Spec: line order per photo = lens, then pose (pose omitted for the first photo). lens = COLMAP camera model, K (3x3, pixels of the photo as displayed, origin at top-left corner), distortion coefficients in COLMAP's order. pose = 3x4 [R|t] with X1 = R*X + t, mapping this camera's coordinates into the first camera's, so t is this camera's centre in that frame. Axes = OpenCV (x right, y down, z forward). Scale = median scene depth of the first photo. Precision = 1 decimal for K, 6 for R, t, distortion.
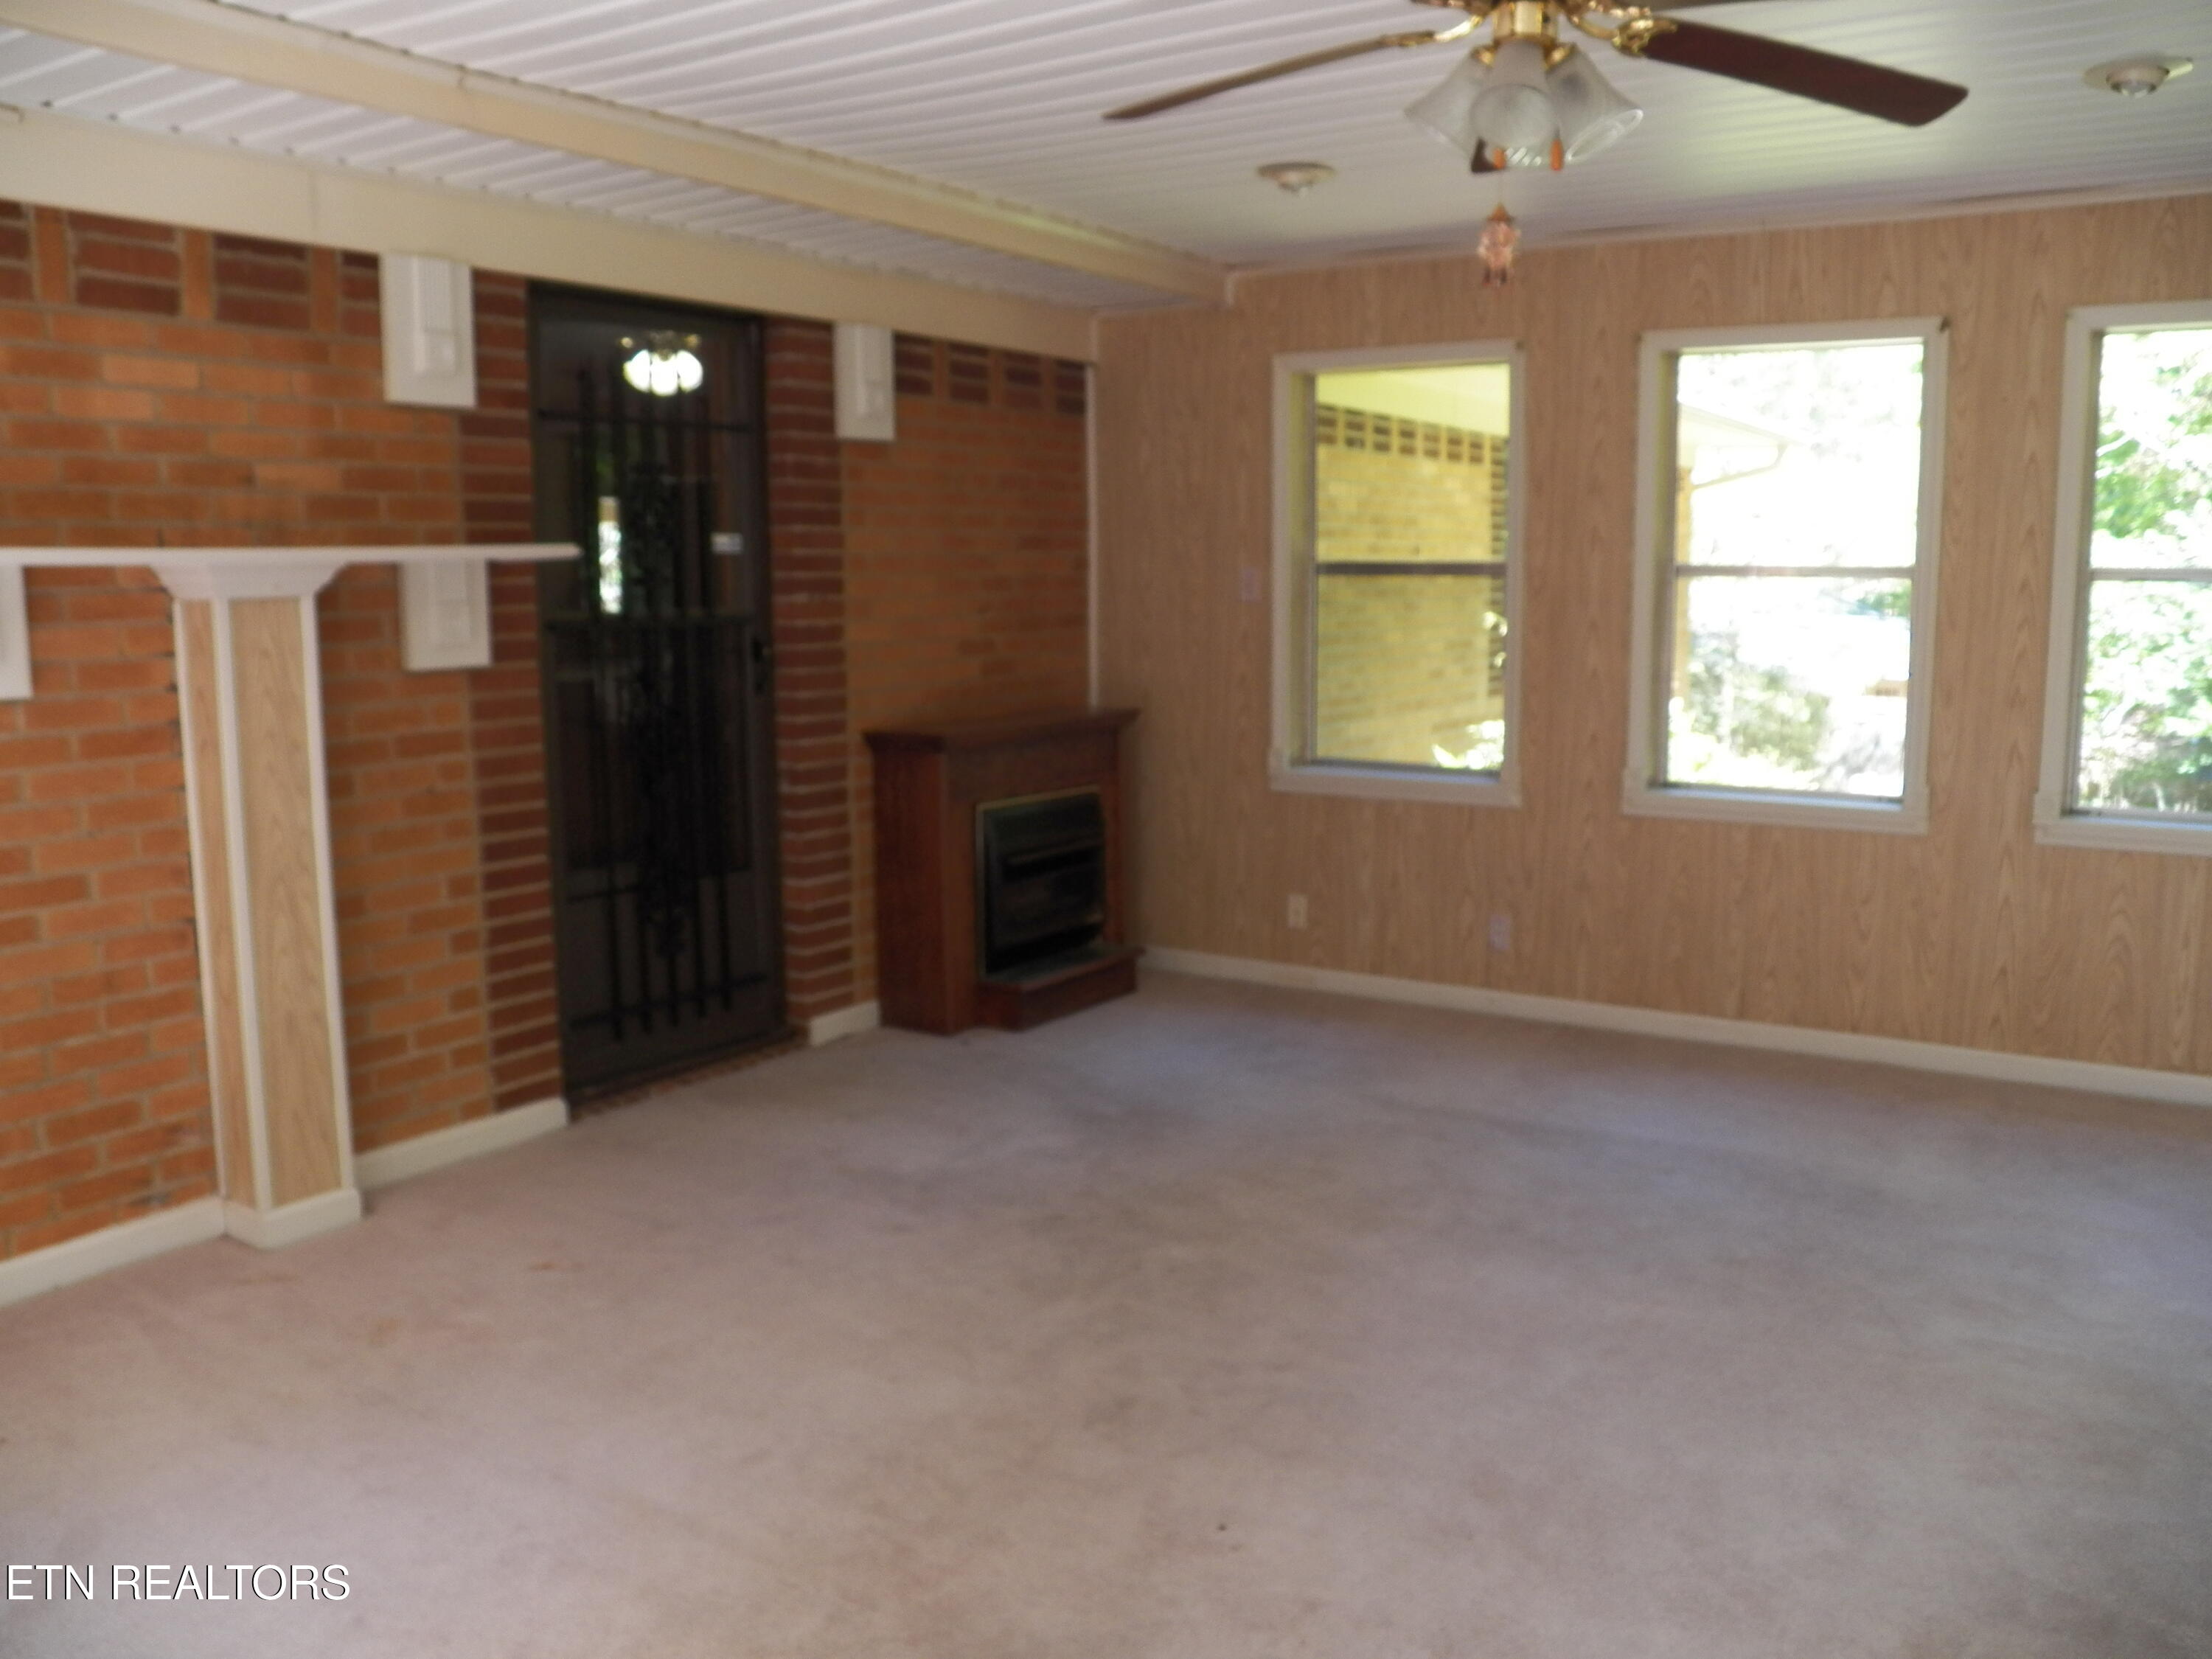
lens RADIAL K [[1805.3, 0, 1106.0], [0, 1805.3, 829.5], [0, 0, 1]] dist [-0.147499, 0.110494]
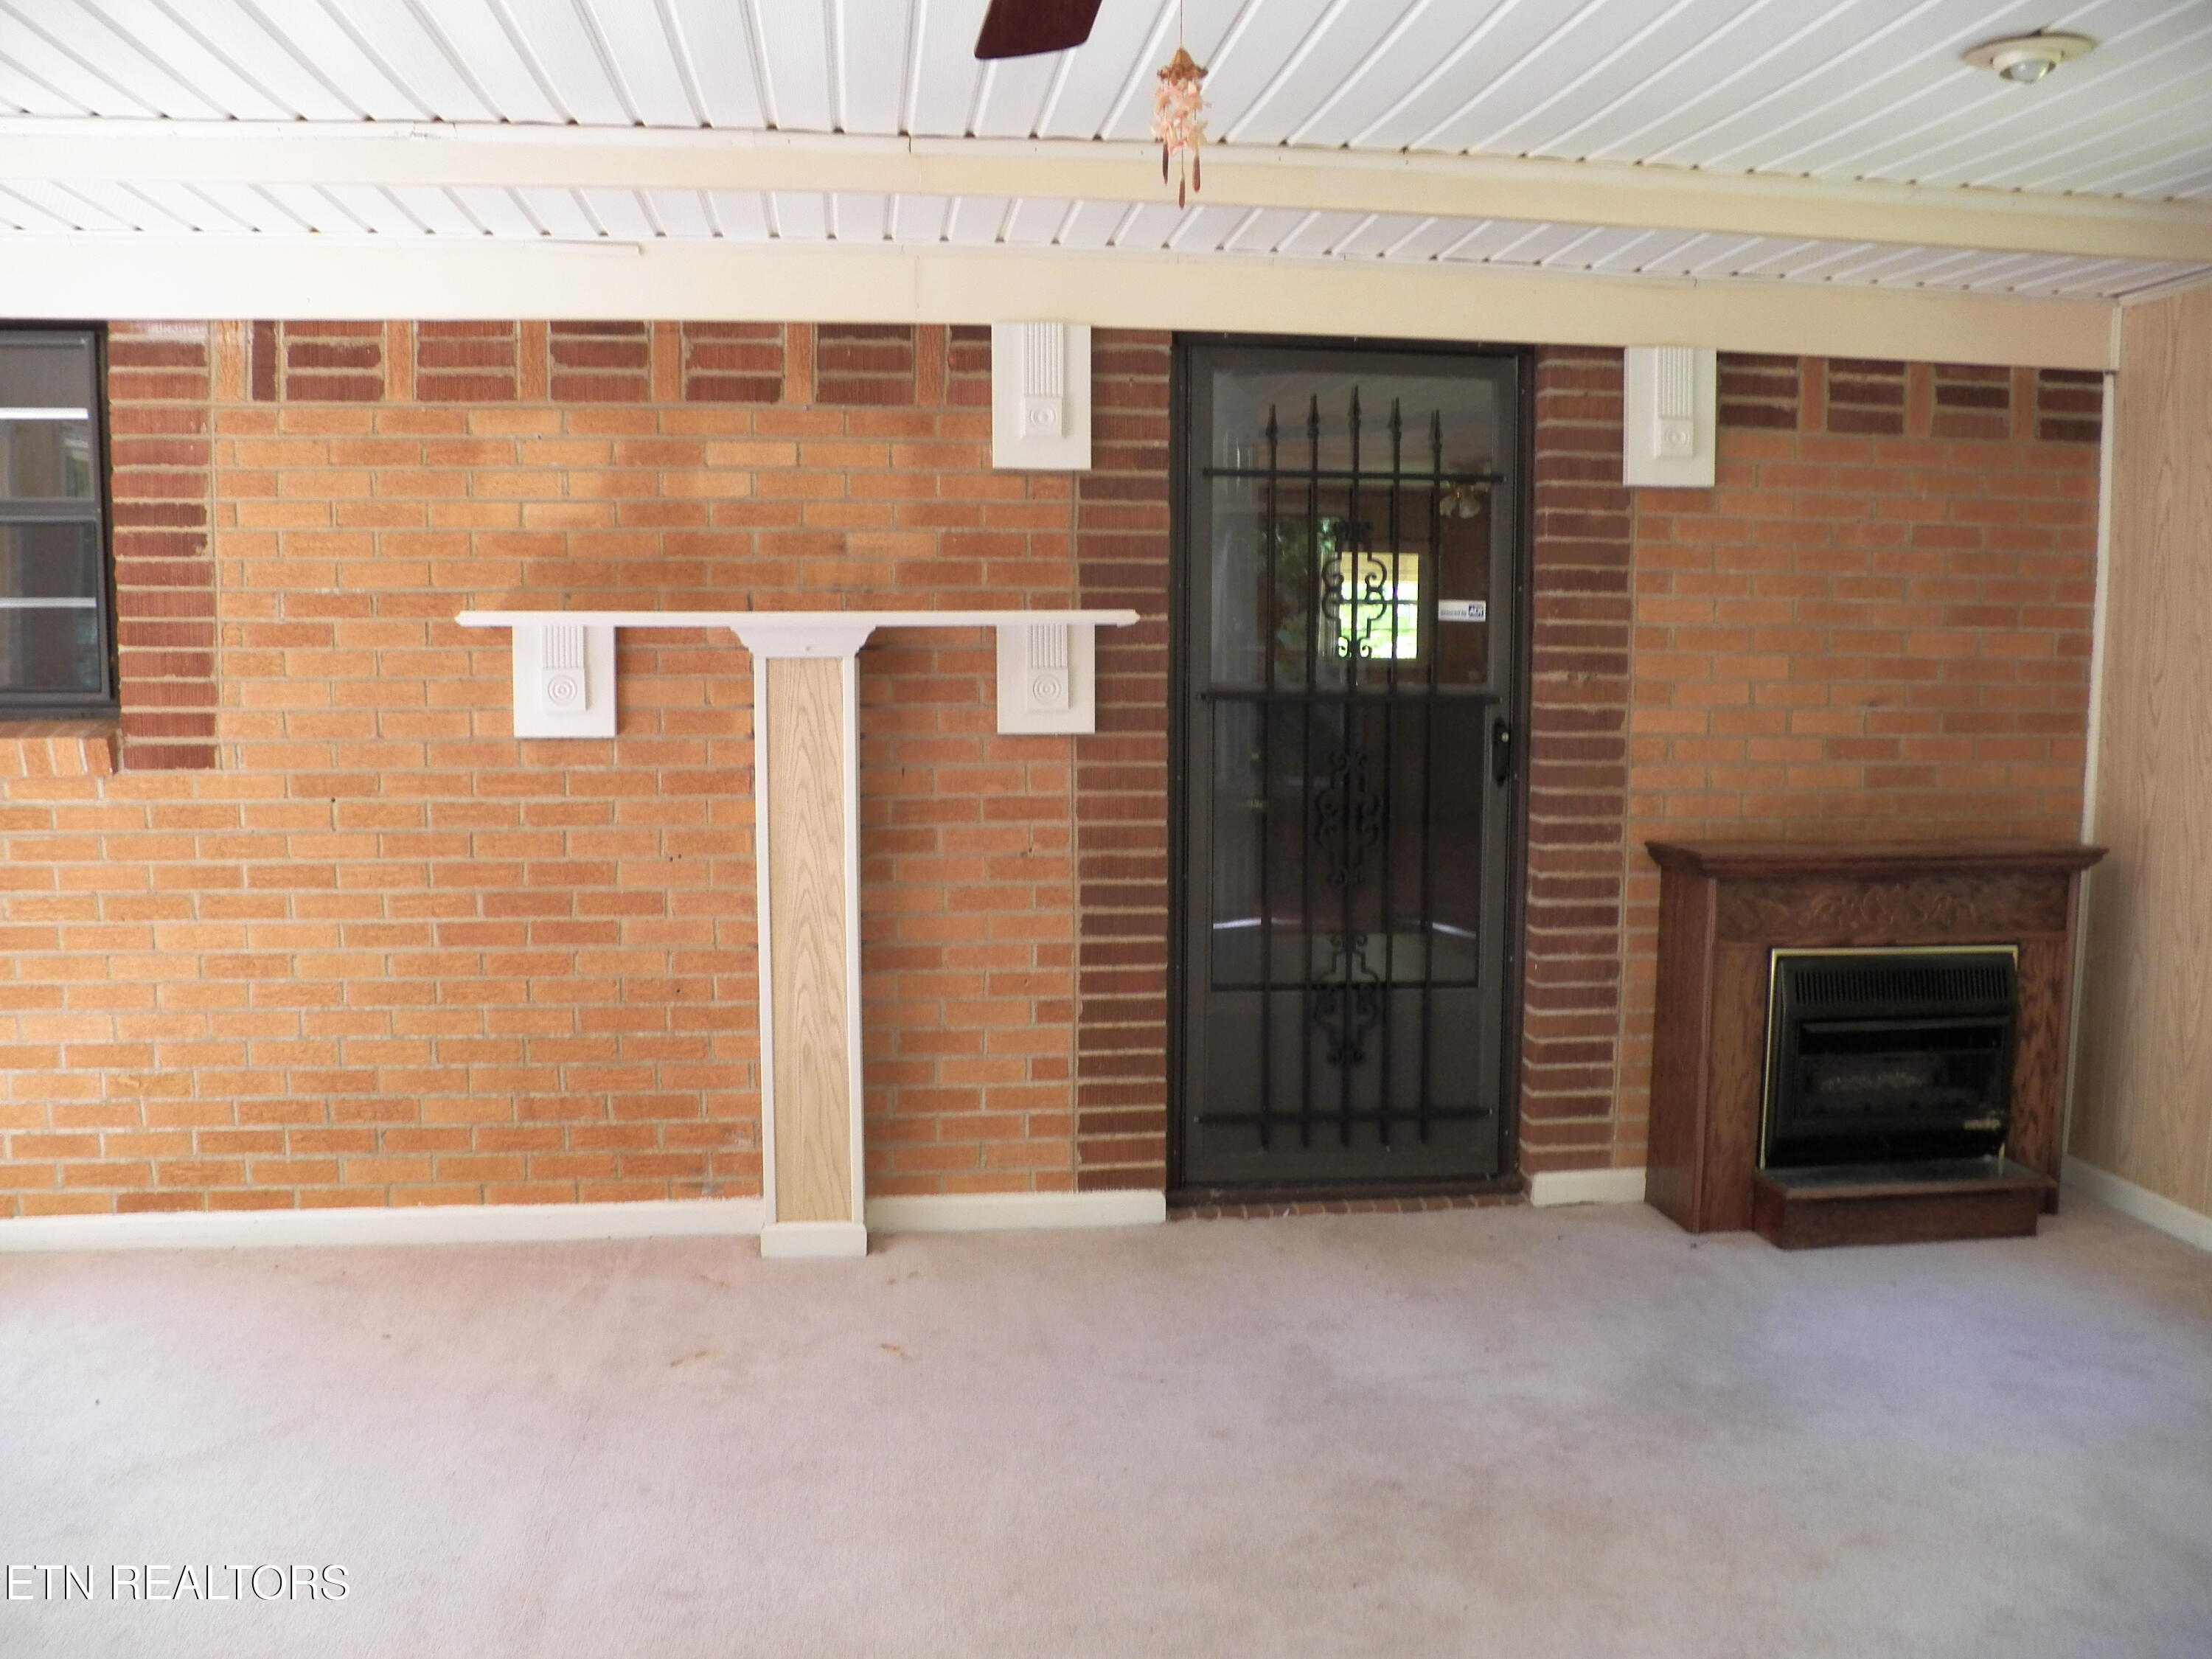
lens RADIAL K [[1805.3, 0, 1106.0], [0, 1805.3, 829.5], [0, 0, 1]] dist [-0.147499, 0.110494]
pose [[0.651580, 0.089018, -0.753339, 0.415641], [-0.116577, 0.993044, 0.016512, -0.058547], [0.749569, 0.077063, 0.657425, 0.367962]]
